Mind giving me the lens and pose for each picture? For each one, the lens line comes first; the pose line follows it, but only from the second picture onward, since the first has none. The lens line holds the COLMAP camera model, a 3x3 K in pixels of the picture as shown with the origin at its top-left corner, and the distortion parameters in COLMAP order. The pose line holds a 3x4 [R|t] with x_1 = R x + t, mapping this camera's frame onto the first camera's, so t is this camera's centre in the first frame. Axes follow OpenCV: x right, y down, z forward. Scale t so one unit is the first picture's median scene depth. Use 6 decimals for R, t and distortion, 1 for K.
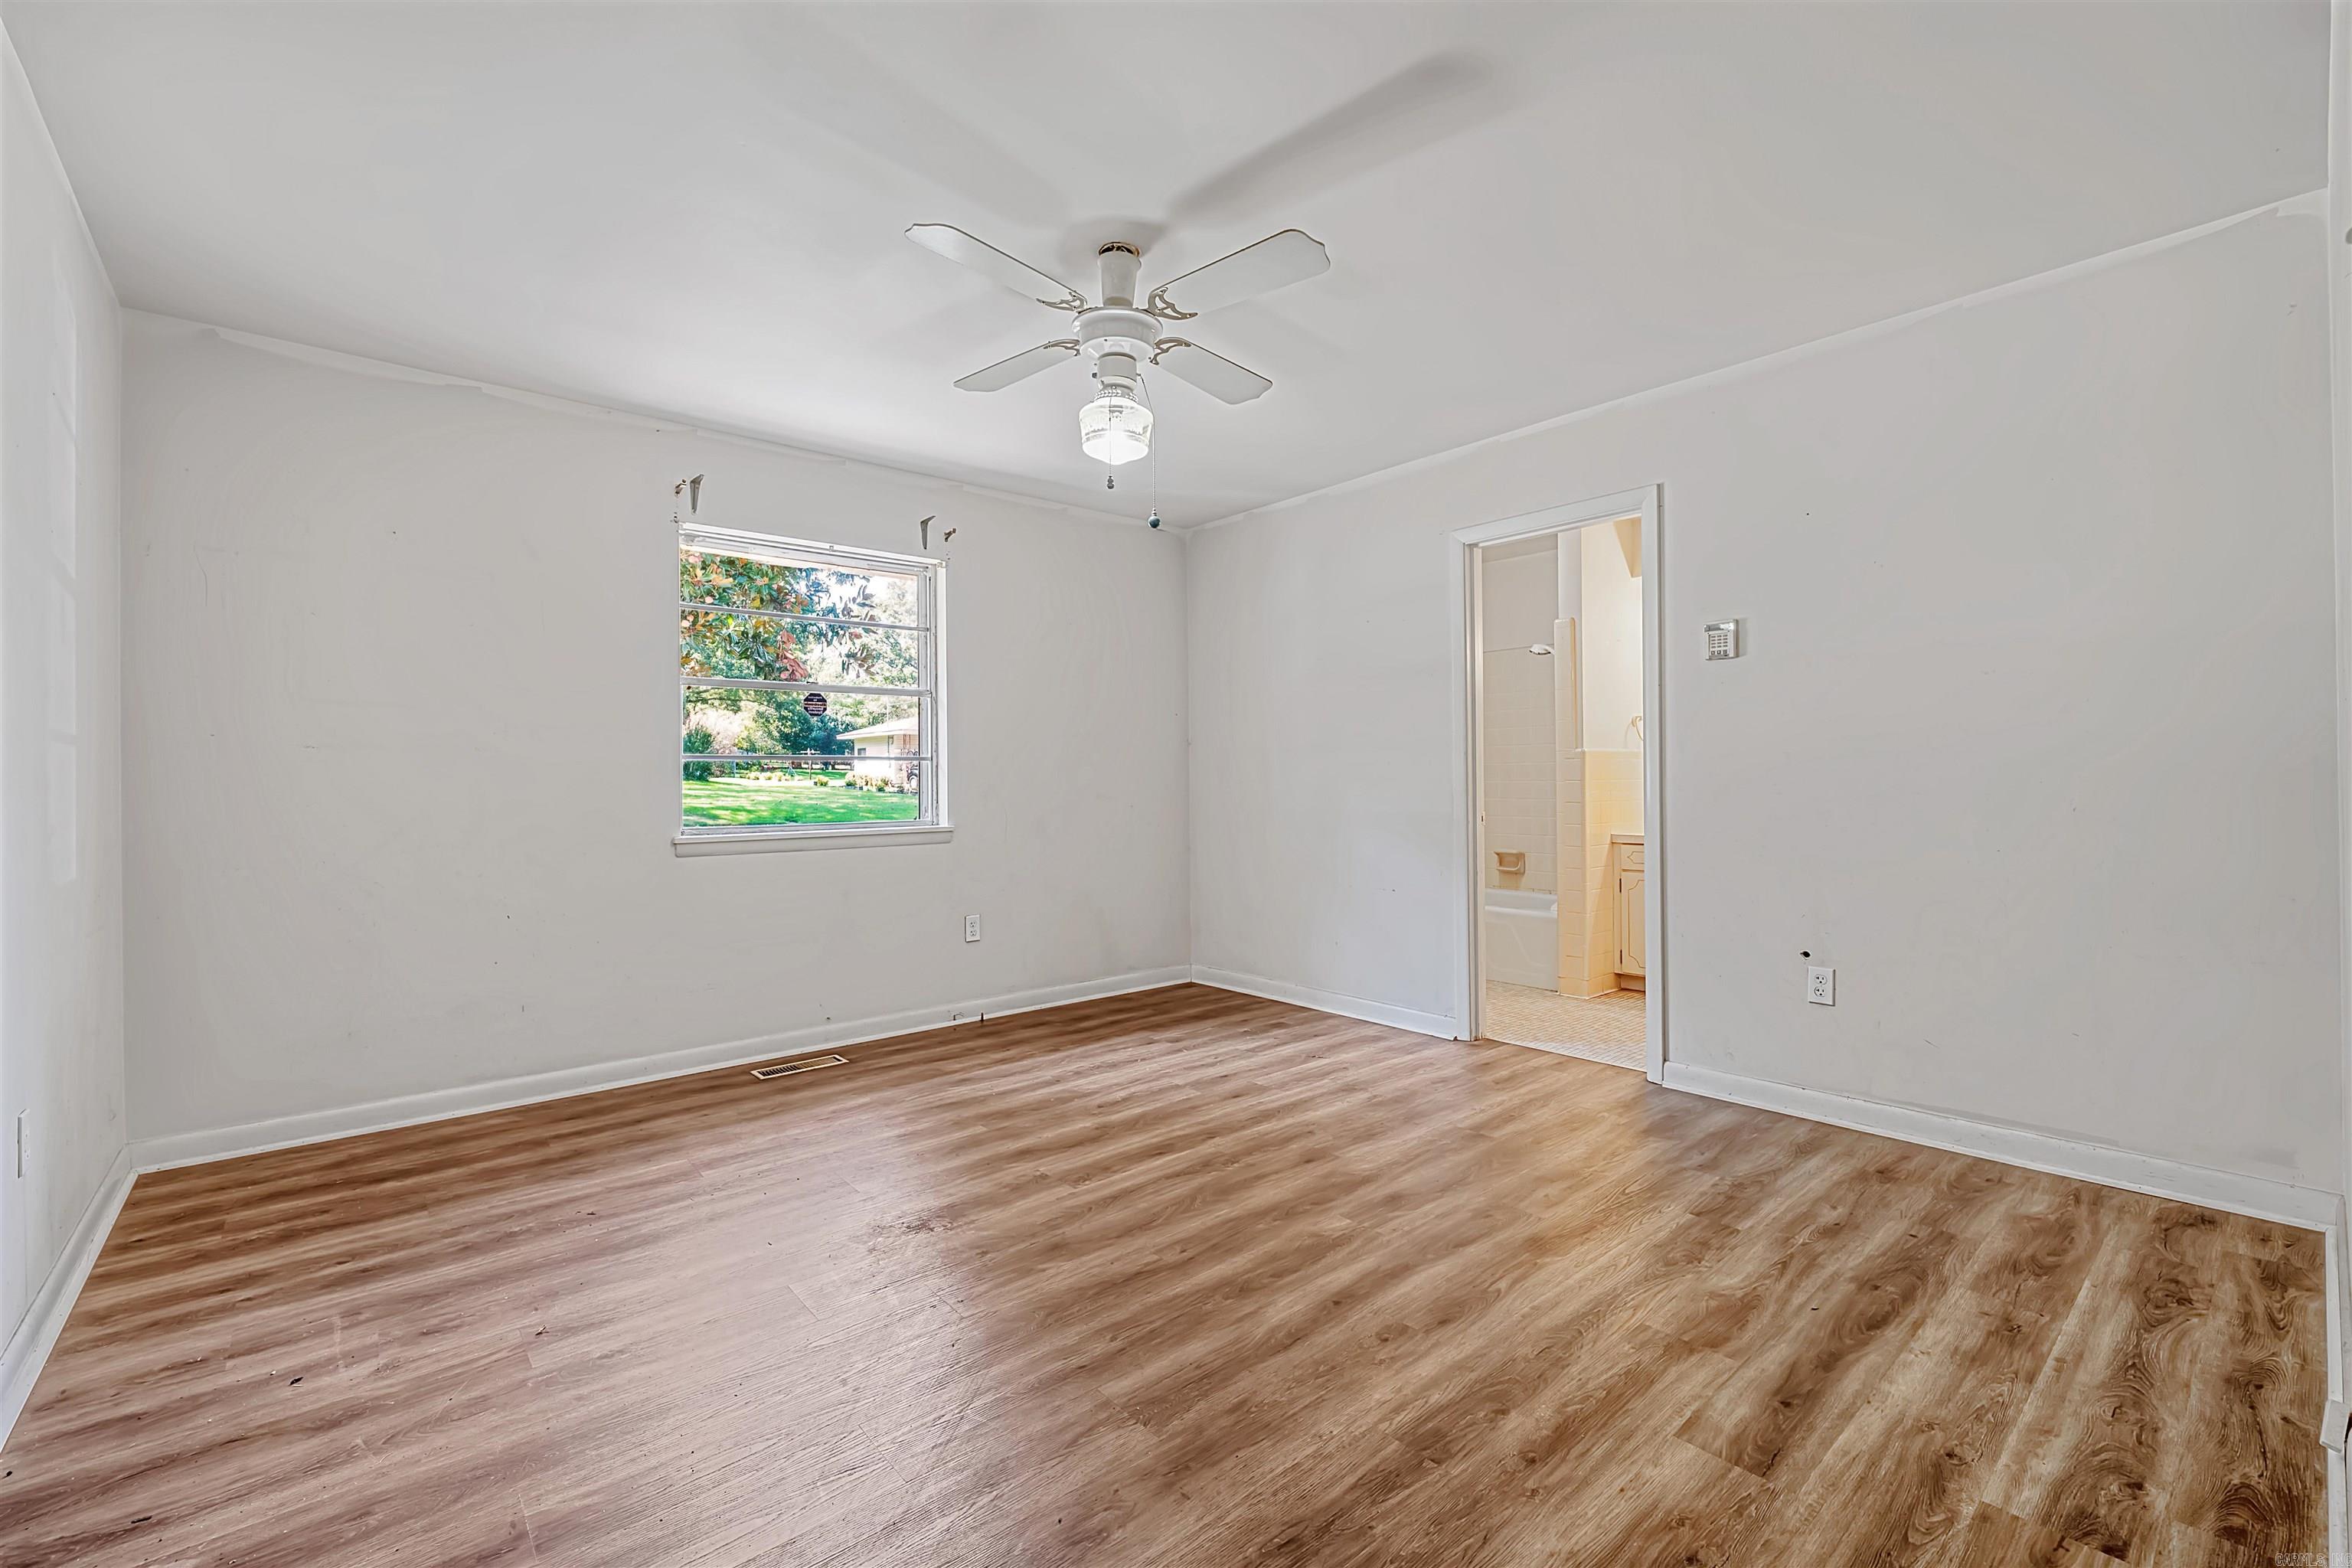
lens RADIAL K [[1005.8, 0, 1186.5], [0, 1005.8, 785.6], [0, 0, 1]] dist [-0.002636, -0.000653]
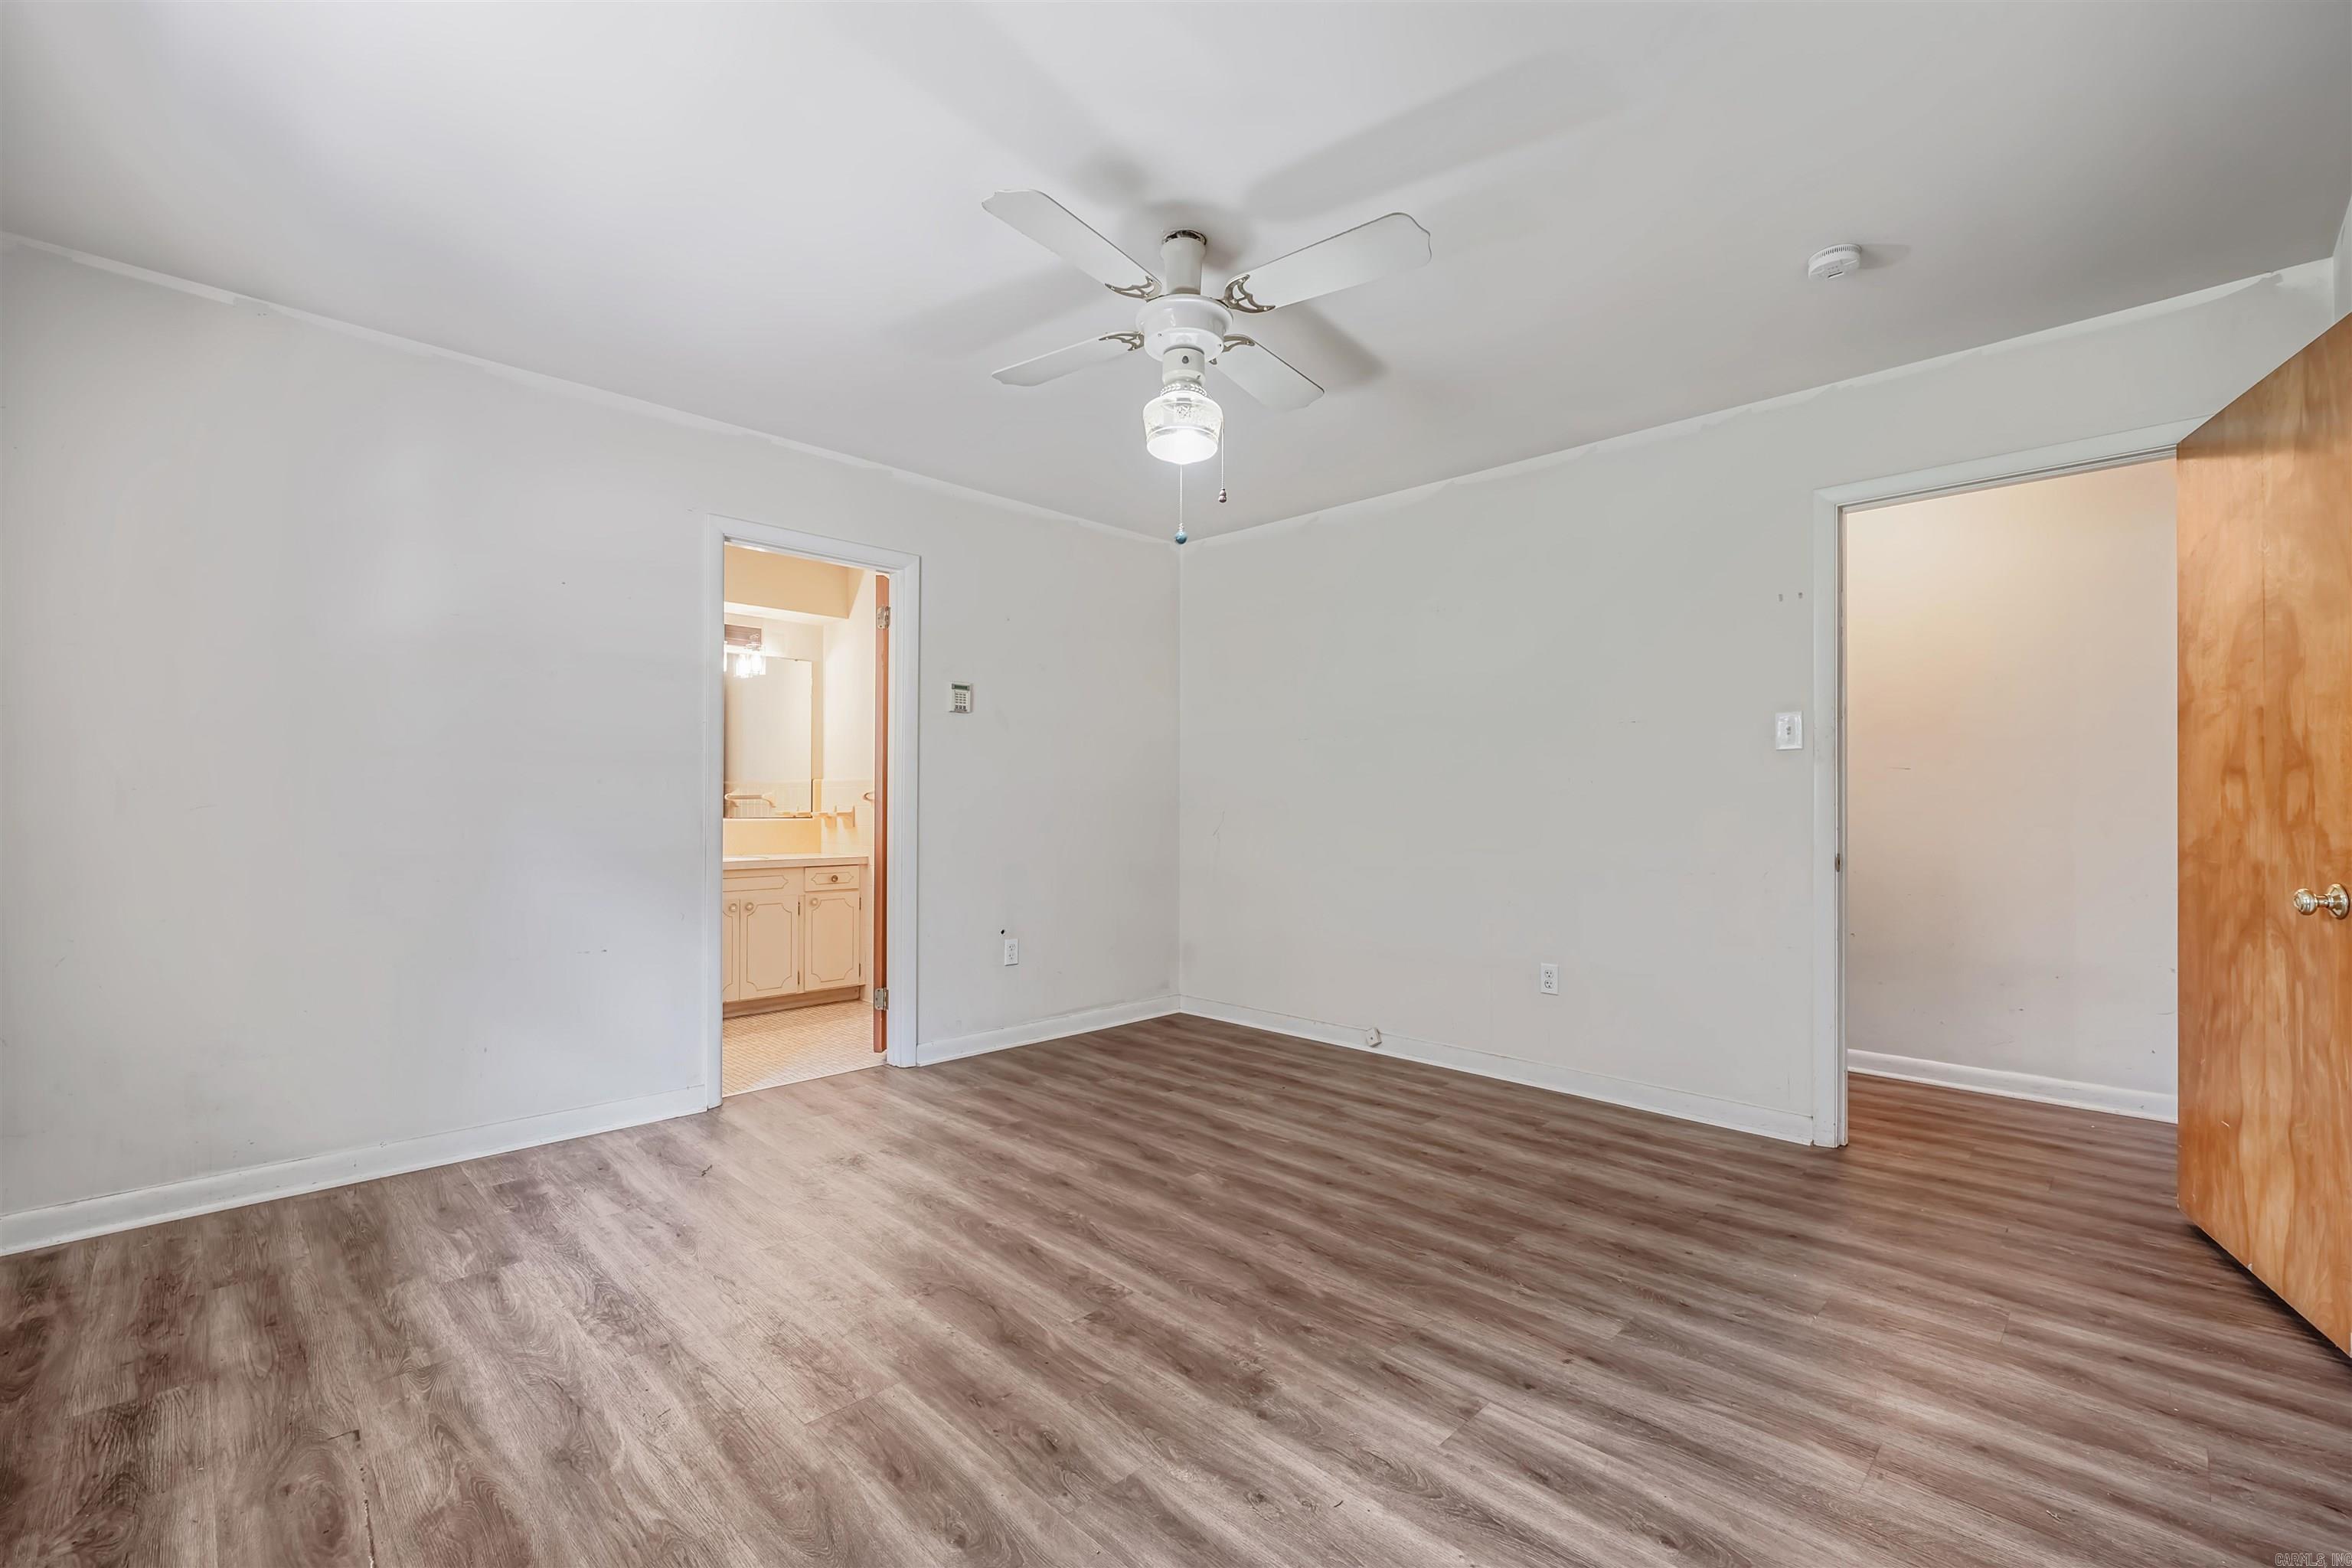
lens RADIAL K [[1005.8, 0, 1184.8], [0, 1005.8, 789.4], [0, 0, 1]] dist [-0.002636, -0.000653]
pose [[-0.099579, 0.026116, 0.994687, -0.966232], [-0.000658, 0.999654, -0.026312, 0.006955], [-0.995029, -0.003275, -0.099527, 1.056949]]
